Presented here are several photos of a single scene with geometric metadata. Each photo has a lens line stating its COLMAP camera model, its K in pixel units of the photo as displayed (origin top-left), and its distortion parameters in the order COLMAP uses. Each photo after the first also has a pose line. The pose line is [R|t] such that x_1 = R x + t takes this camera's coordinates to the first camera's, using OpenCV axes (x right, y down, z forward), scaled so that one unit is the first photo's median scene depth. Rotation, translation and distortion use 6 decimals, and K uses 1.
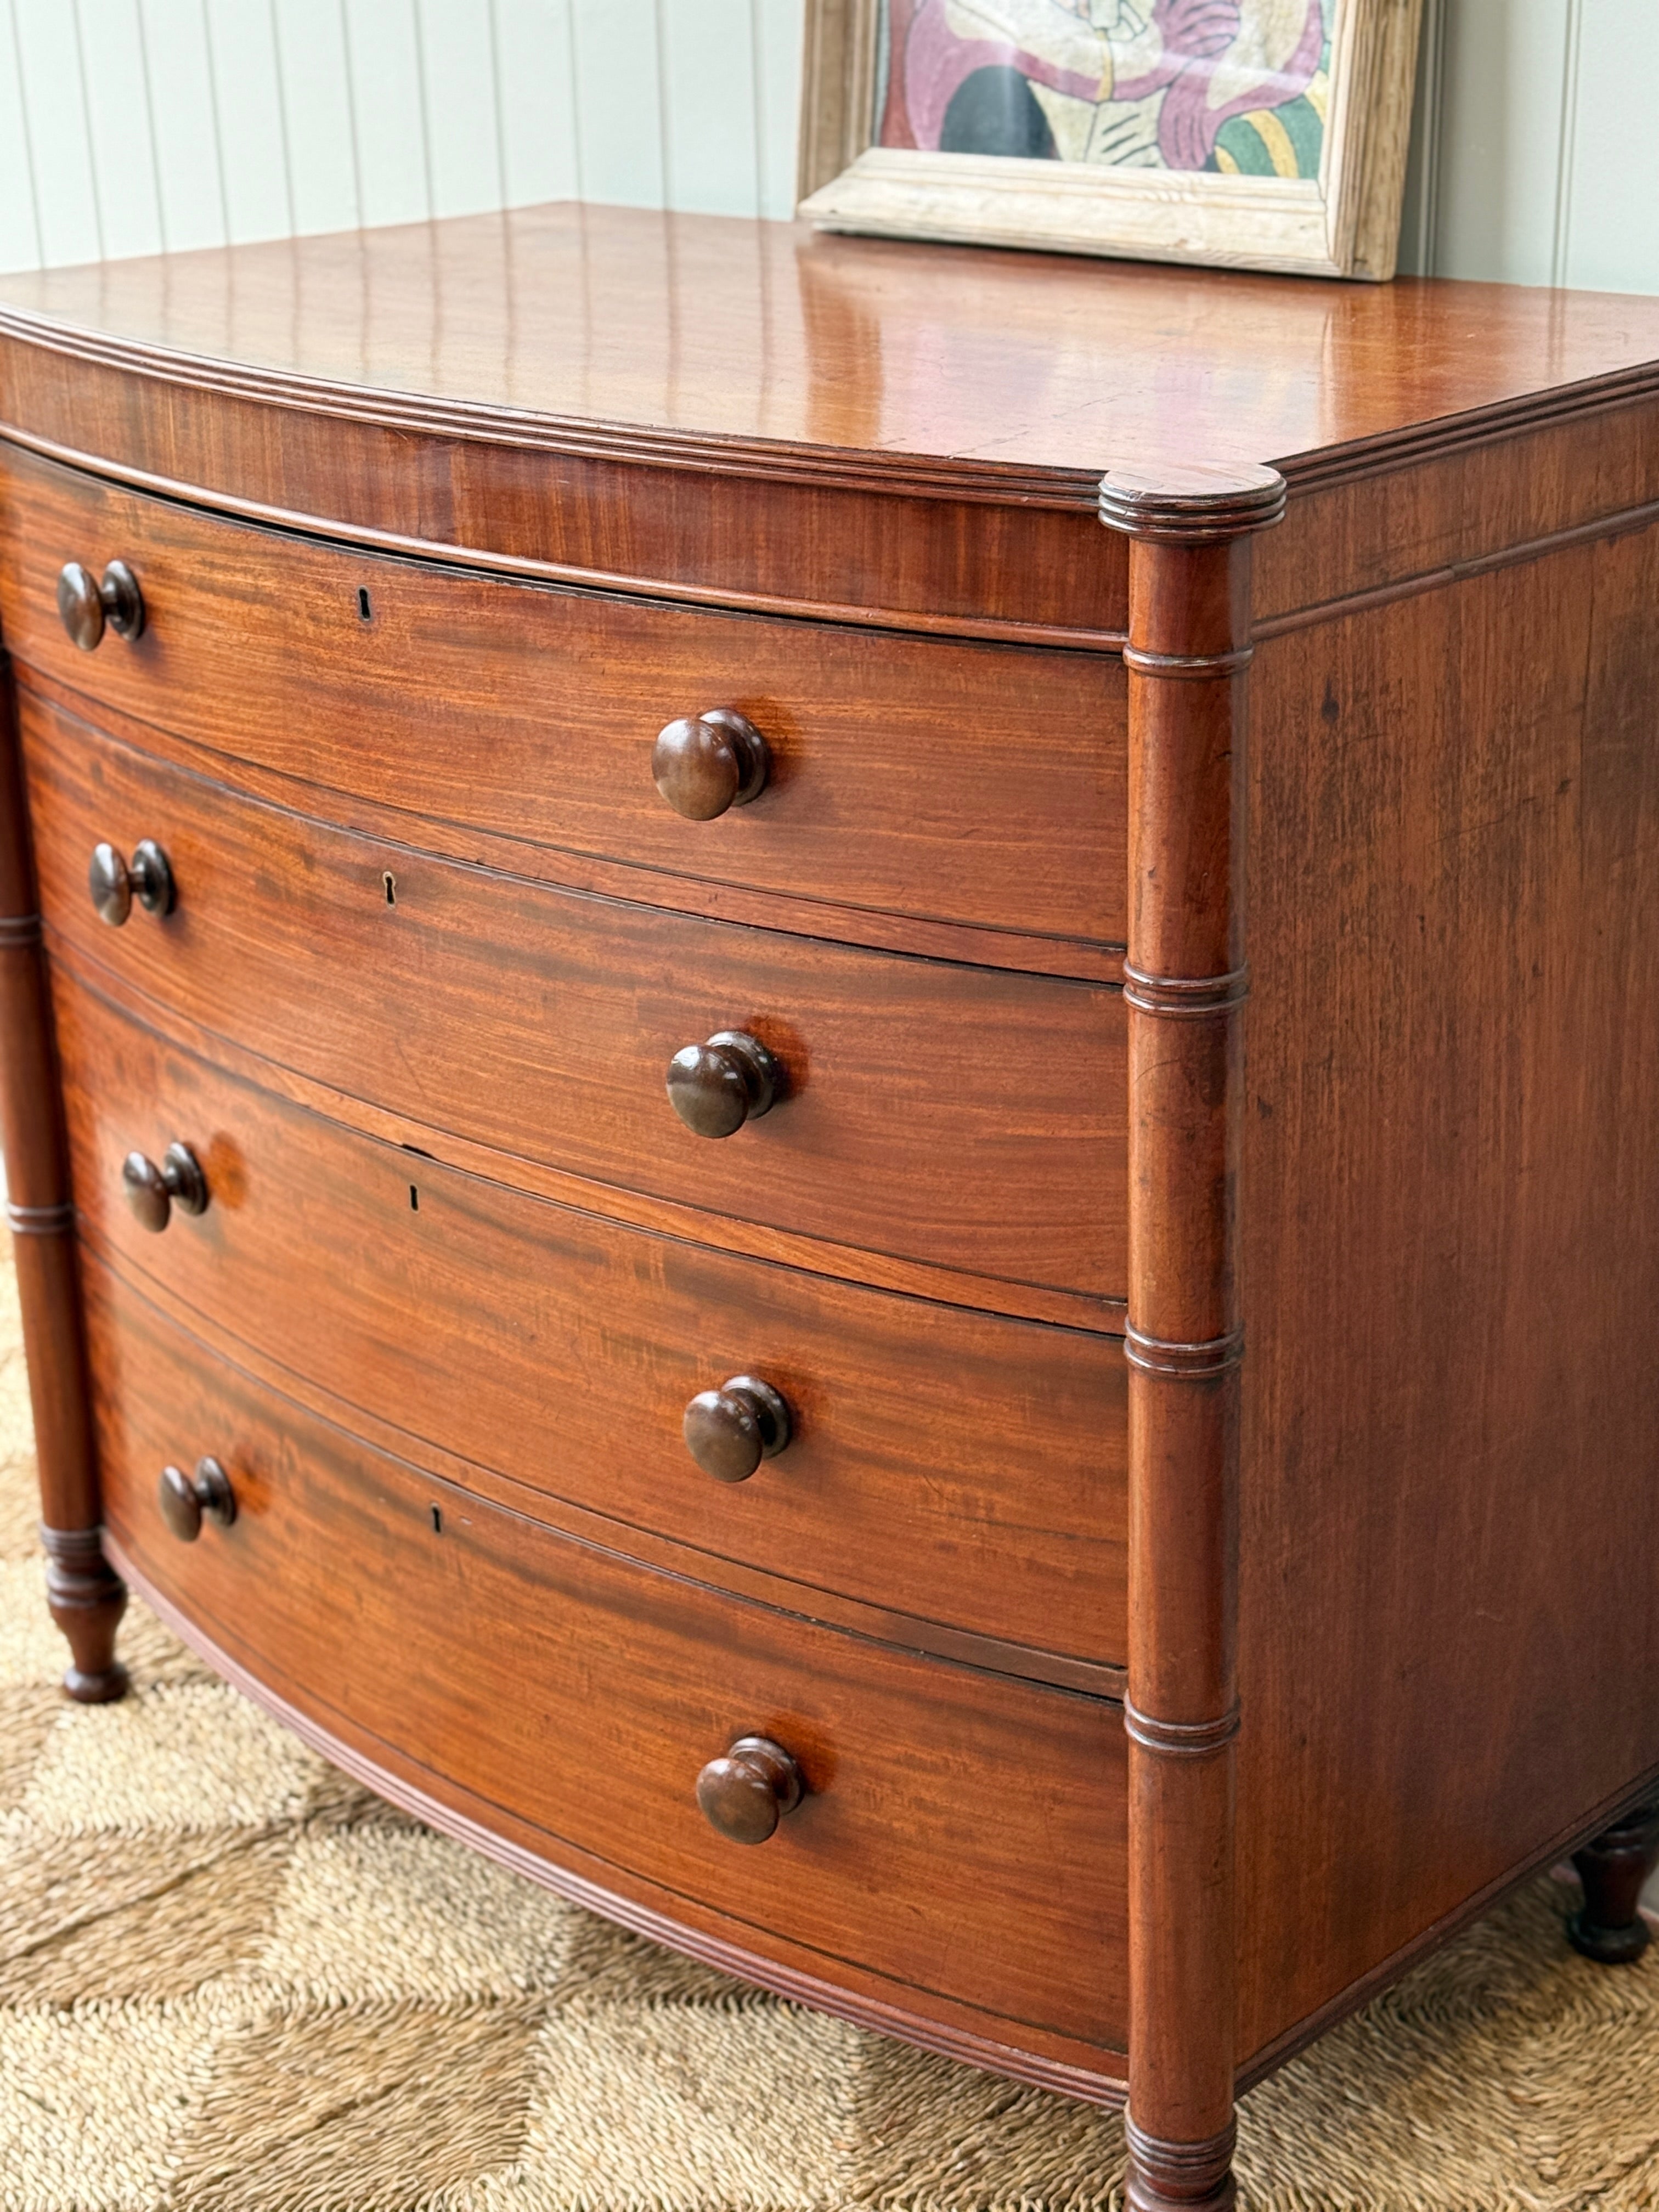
lens RADIAL K [[3545.0, 0, 813.7], [0, 3545.0, 1117.9], [0, 0, 1]] dist [0.127877, 0.000000]
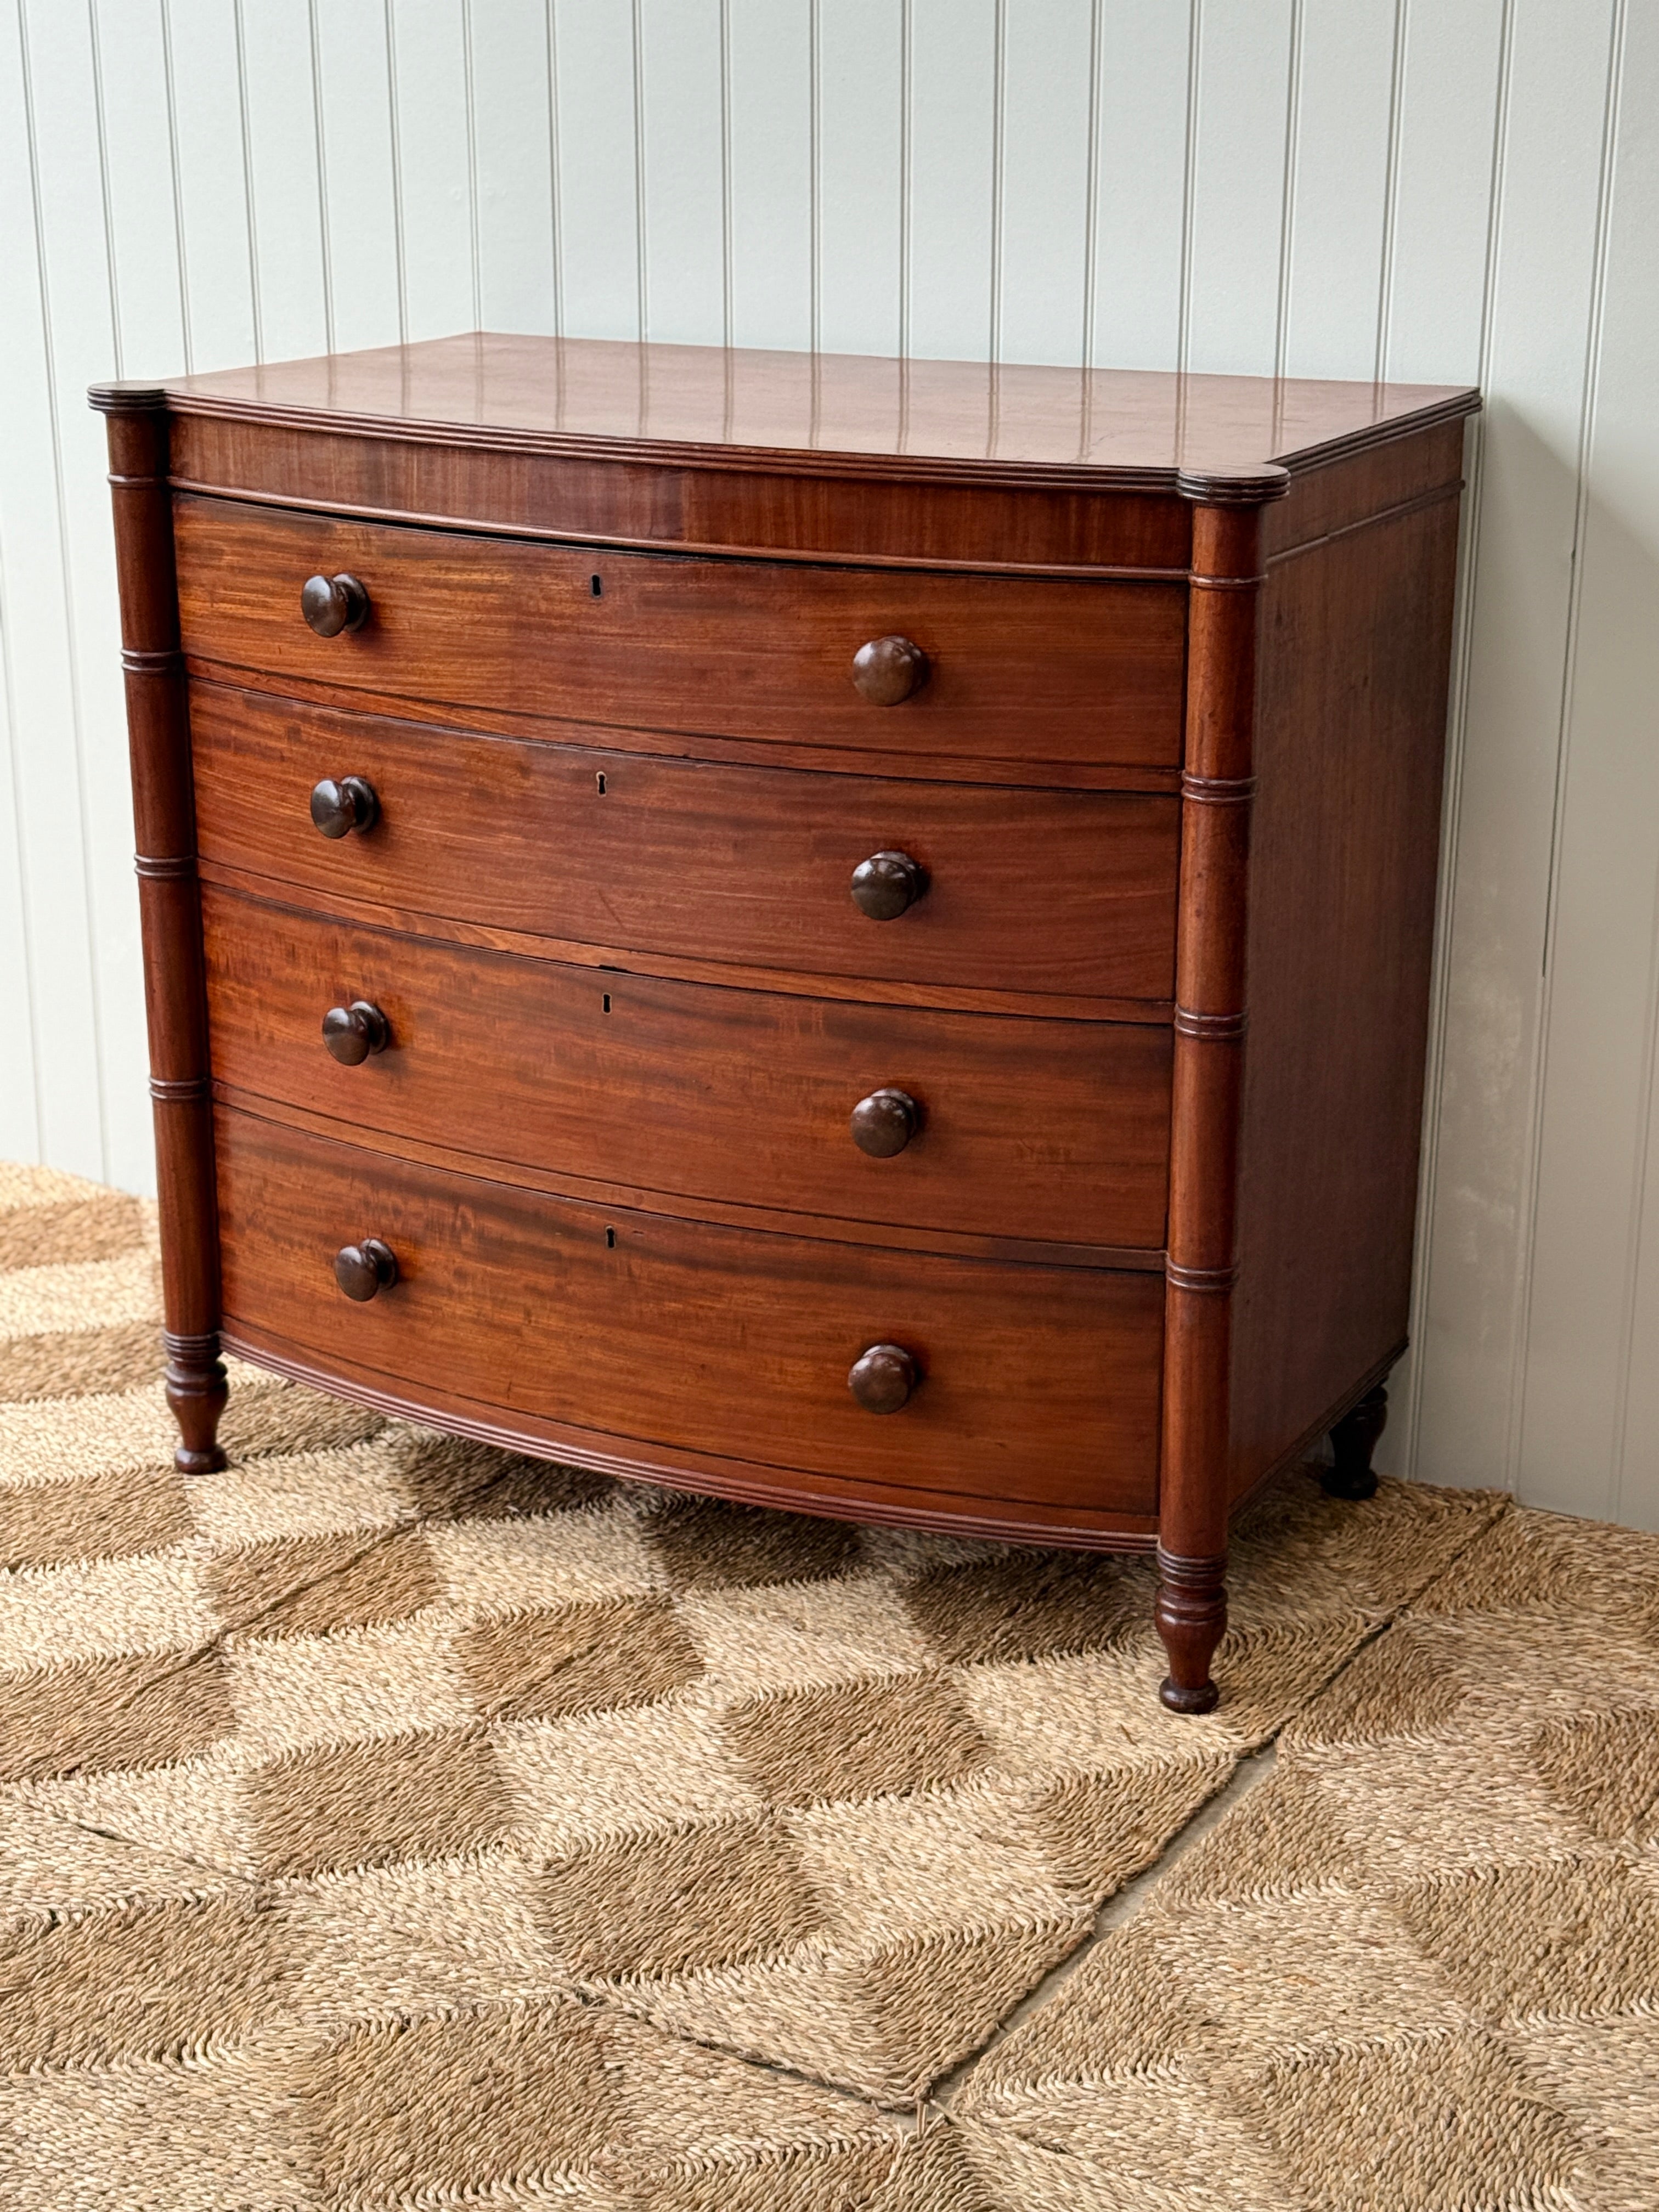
lens RADIAL K [[3545.0, 0, 850.2], [0, 3545.0, 1121.4], [0, 0, 1]] dist [0.127877, 0.000000]
pose [[0.957425, -0.062344, 0.281871, -0.440236], [0.076514, 0.996284, -0.039536, 0.138980], [-0.278359, 0.059420, 0.958637, -0.418091]]
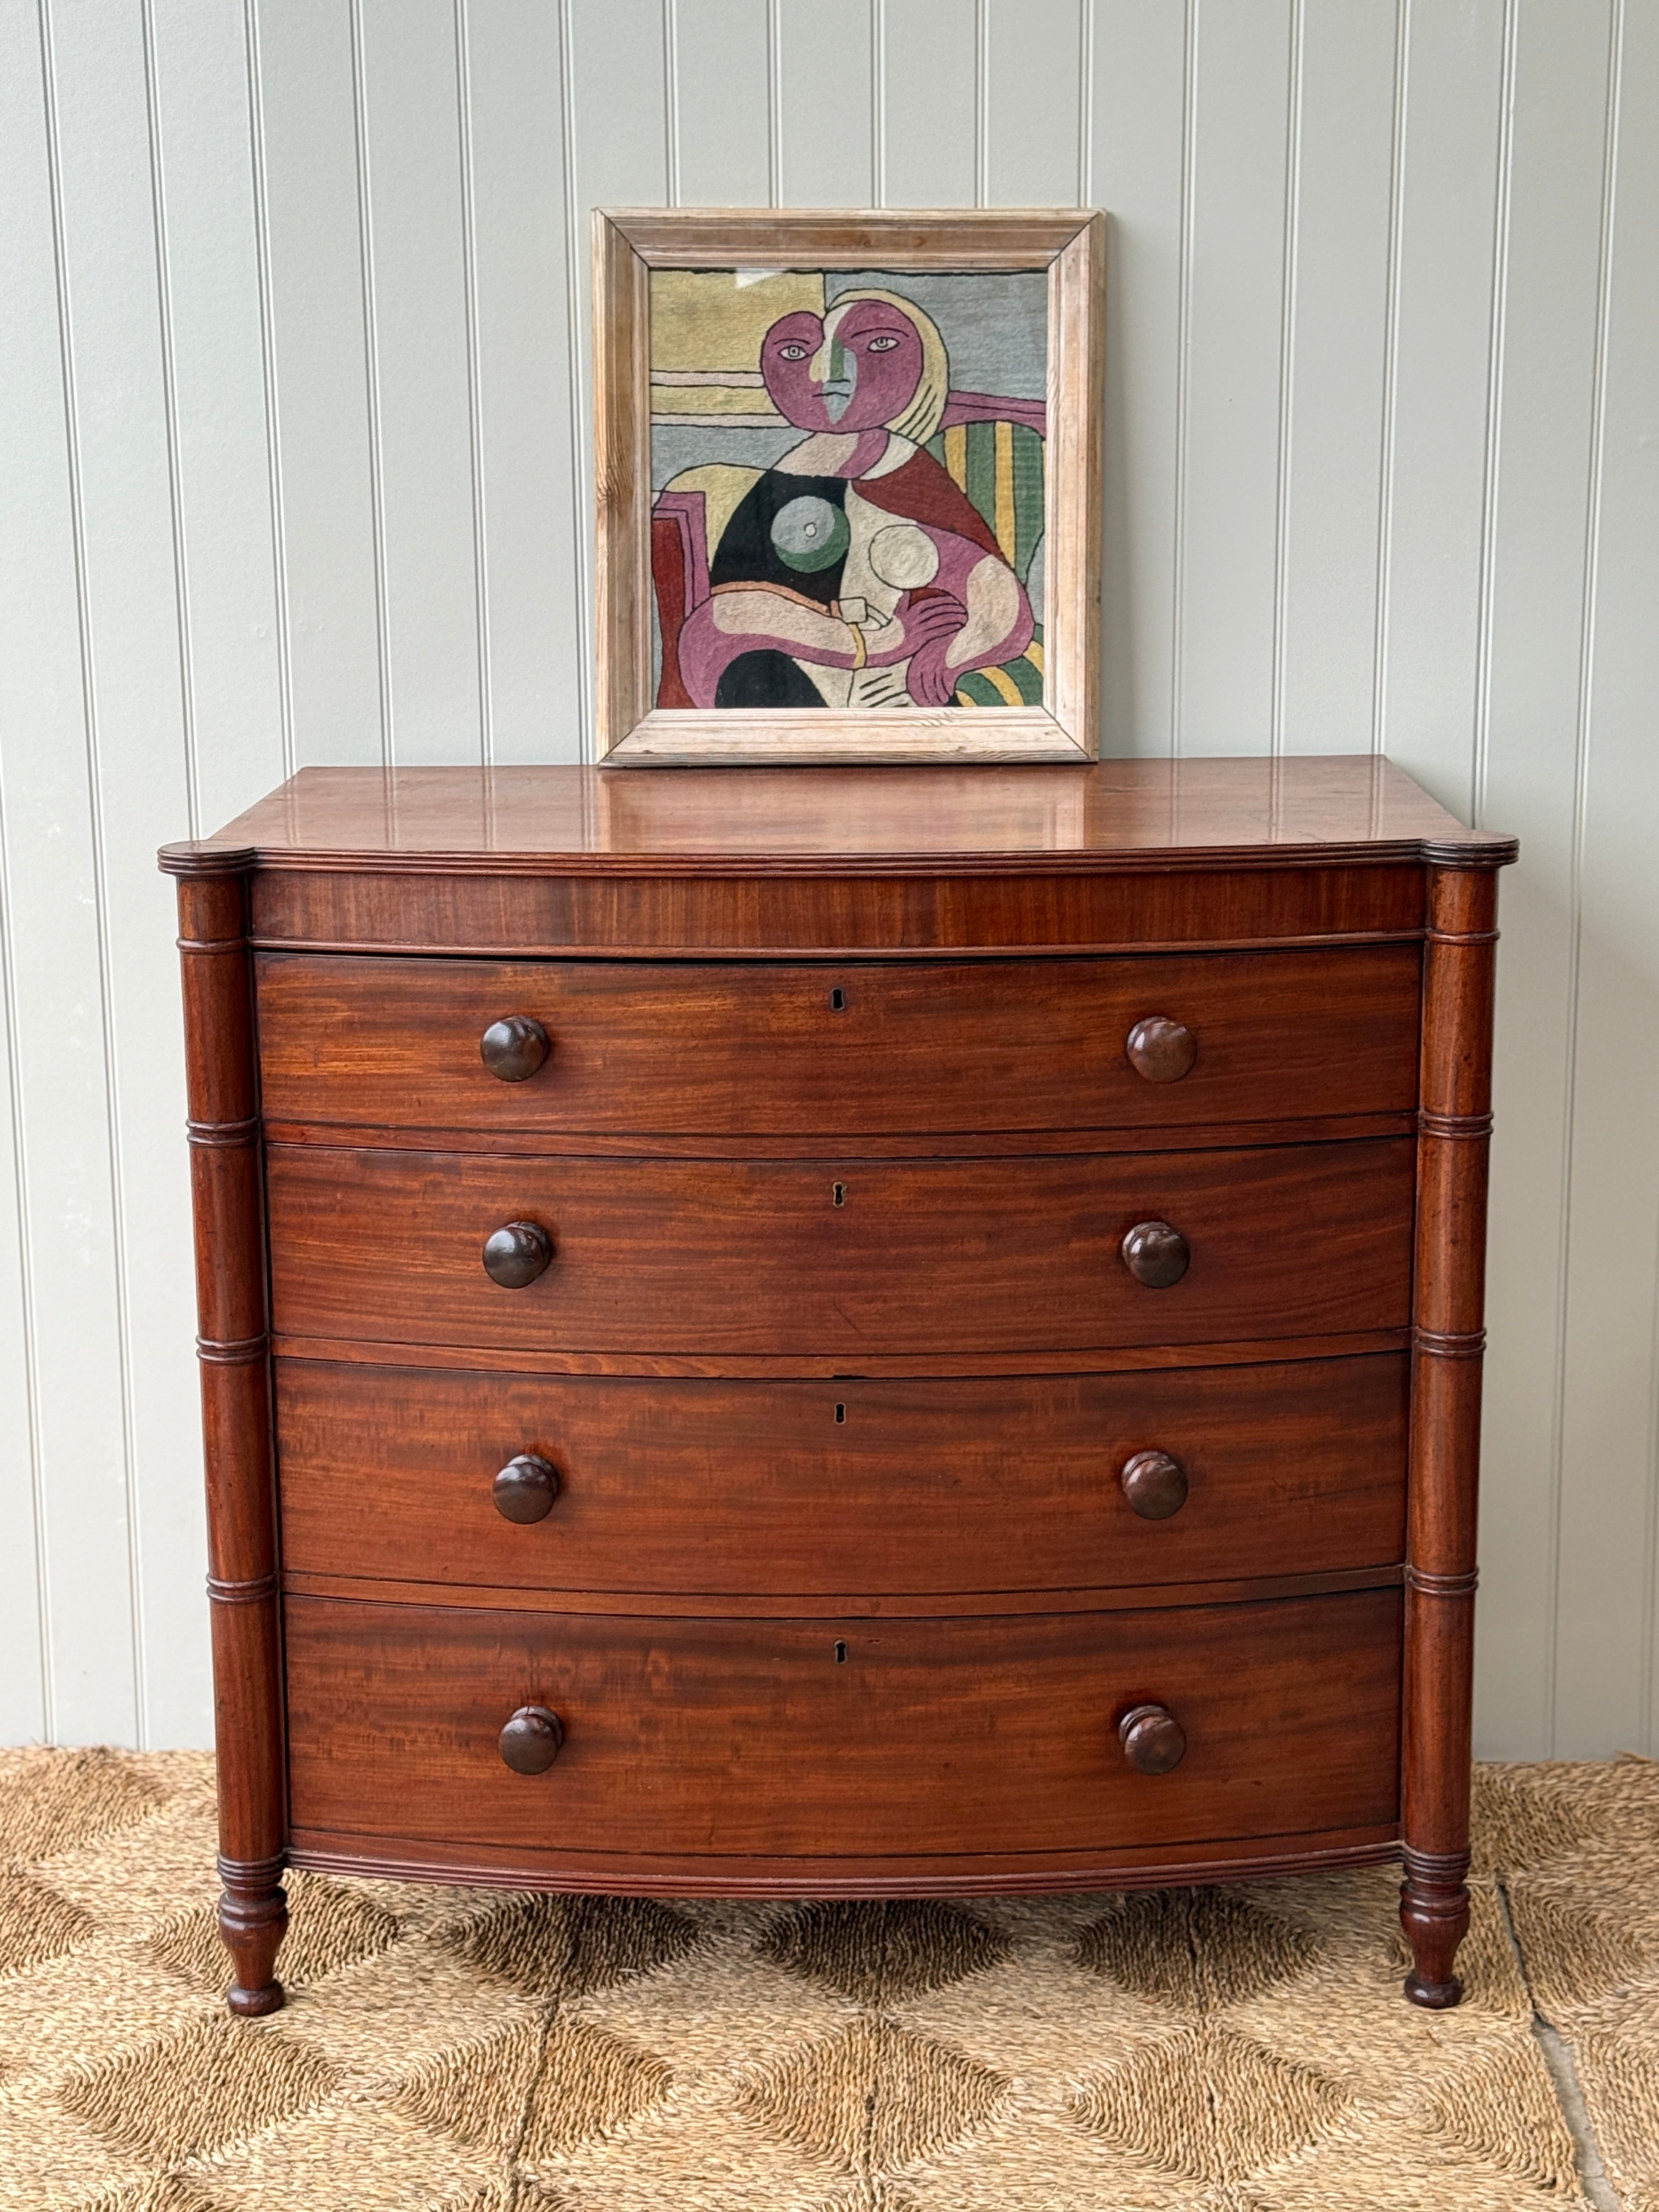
lens RADIAL K [[3545.0, 0, 833.7], [0, 3545.0, 1112.1], [0, 0, 1]] dist [0.127877, 0.000000]
pose [[0.714073, -0.129995, 0.687896, -1.115066], [0.241392, 0.968068, -0.067637, 0.001189], [-0.657138, 0.214350, 0.722651, -0.058453]]
